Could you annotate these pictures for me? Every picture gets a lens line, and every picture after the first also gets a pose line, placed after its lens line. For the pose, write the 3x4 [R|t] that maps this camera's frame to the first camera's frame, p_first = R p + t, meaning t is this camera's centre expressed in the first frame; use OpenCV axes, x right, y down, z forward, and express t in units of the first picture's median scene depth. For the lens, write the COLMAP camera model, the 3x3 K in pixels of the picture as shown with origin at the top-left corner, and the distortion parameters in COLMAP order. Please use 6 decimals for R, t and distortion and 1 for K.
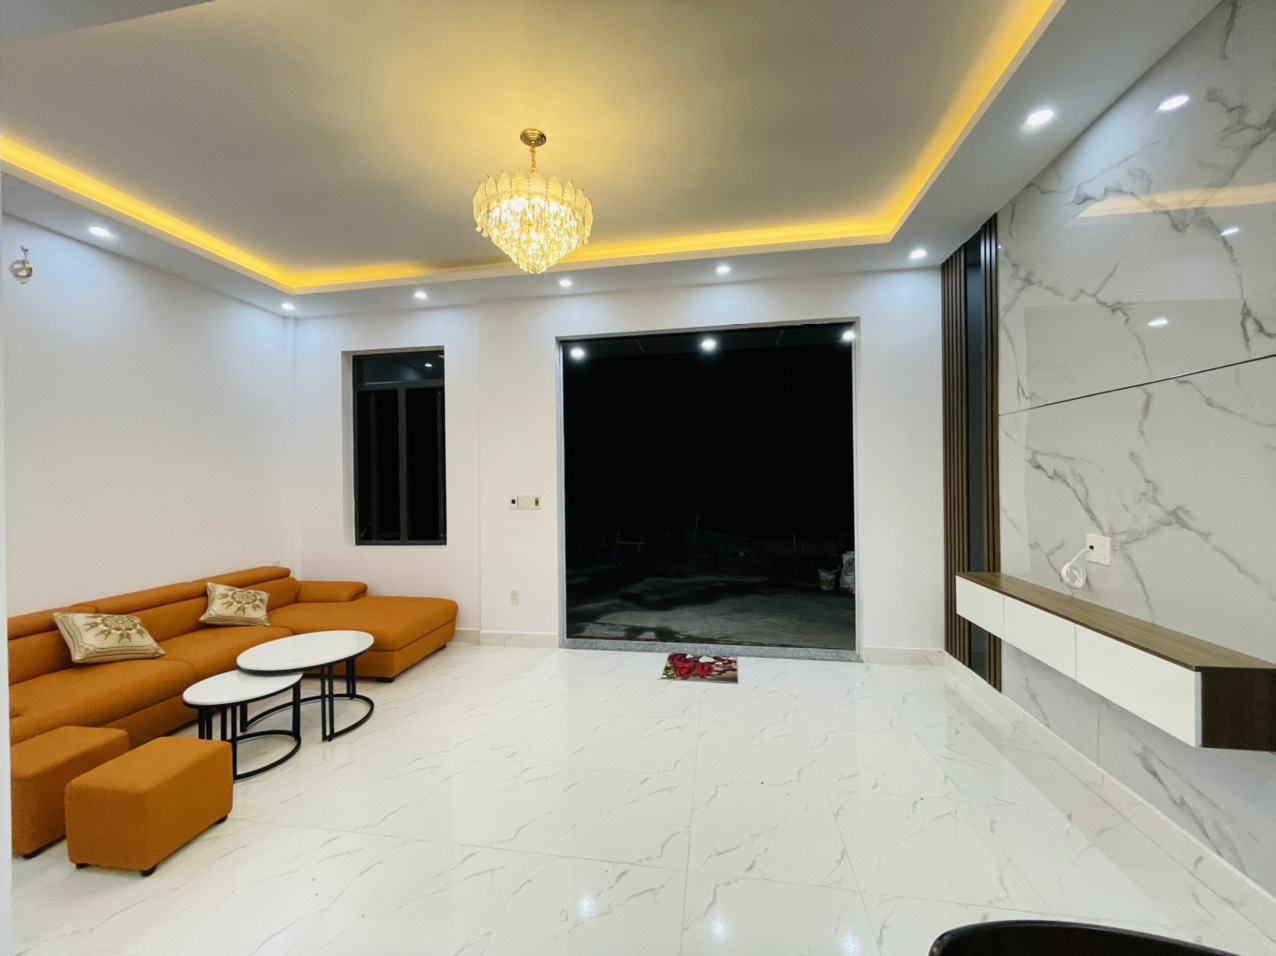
lens RADIAL K [[517.0, 0, 632.0], [0, 517.0, 480.5], [0, 0, 1]] dist [-0.001965, -0.000543]
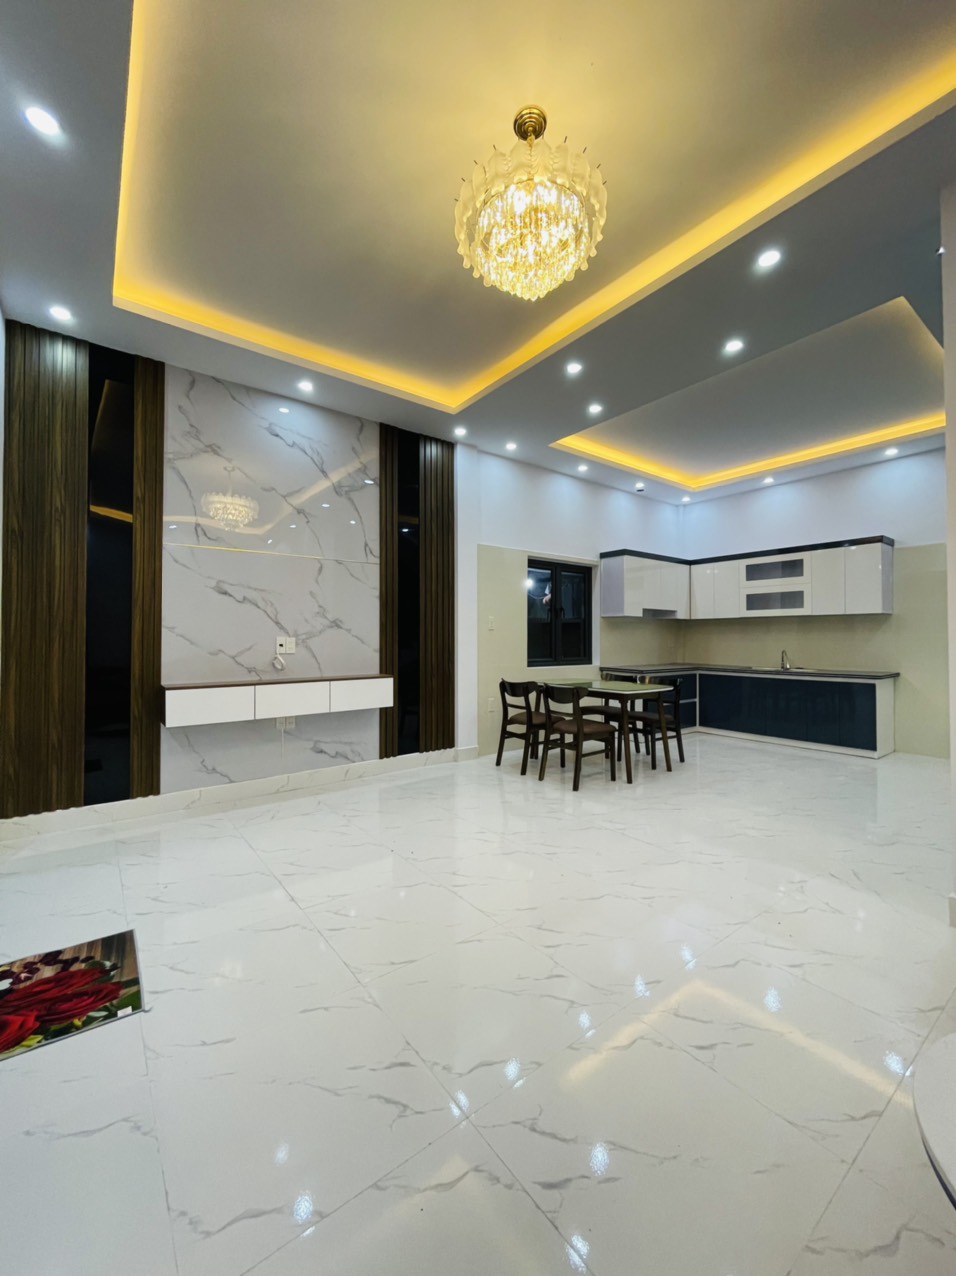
lens RADIAL K [[517.0, 0, 477.7], [0, 517.0, 632.8], [0, 0, 1]] dist [-0.001965, -0.000543]
pose [[-0.734590, 0.024154, 0.678081, -0.714705], [0.014888, 0.999699, -0.019481, 0.132362], [-0.678347, -0.004216, -0.734729, 1.804294]]
